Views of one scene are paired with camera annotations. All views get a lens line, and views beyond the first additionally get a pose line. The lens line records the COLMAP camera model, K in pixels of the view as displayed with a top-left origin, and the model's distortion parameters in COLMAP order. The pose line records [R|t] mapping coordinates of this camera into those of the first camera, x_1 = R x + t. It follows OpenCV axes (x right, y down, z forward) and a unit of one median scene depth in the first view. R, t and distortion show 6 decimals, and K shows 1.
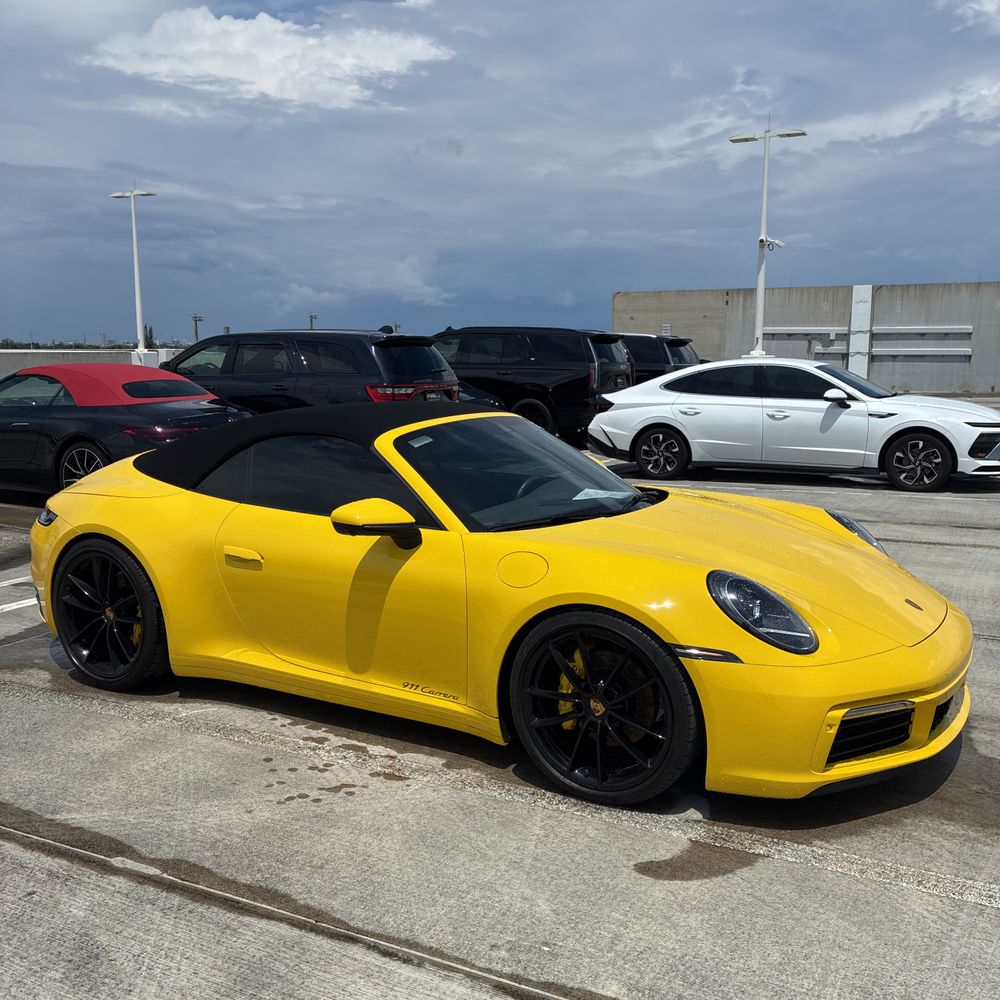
lens RADIAL K [[1014.4, 0, 503.9], [0, 1014.4, 498.2], [0, 0, 1]] dist [0.034567, -0.021860]
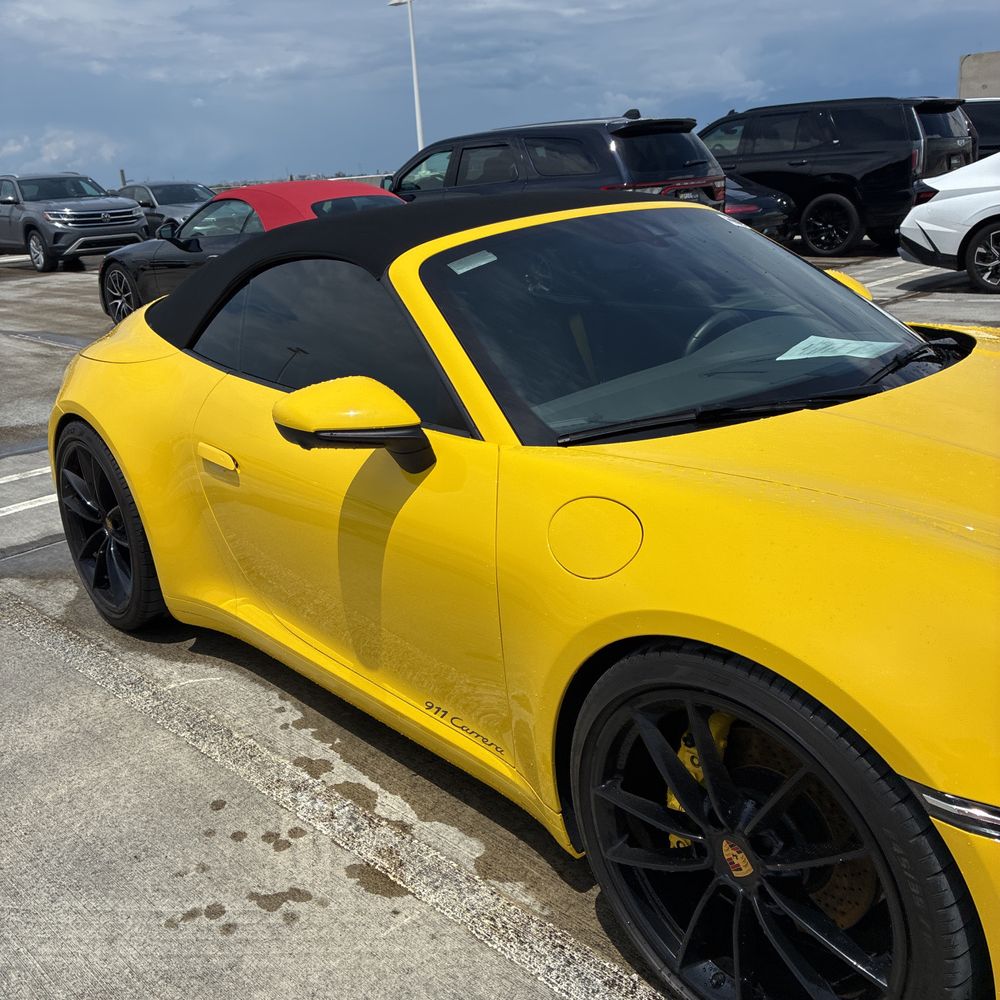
lens RADIAL K [[1019.1, 0, 479.9], [0, 1019.1, 497.9], [0, 0, 1]] dist [0.017736, 0.001457]
pose [[0.948814, 0.030714, -0.314340, 0.088410], [0.024804, 0.984940, 0.171107, -0.022847], [0.314861, -0.170145, 0.933763, 0.416797]]
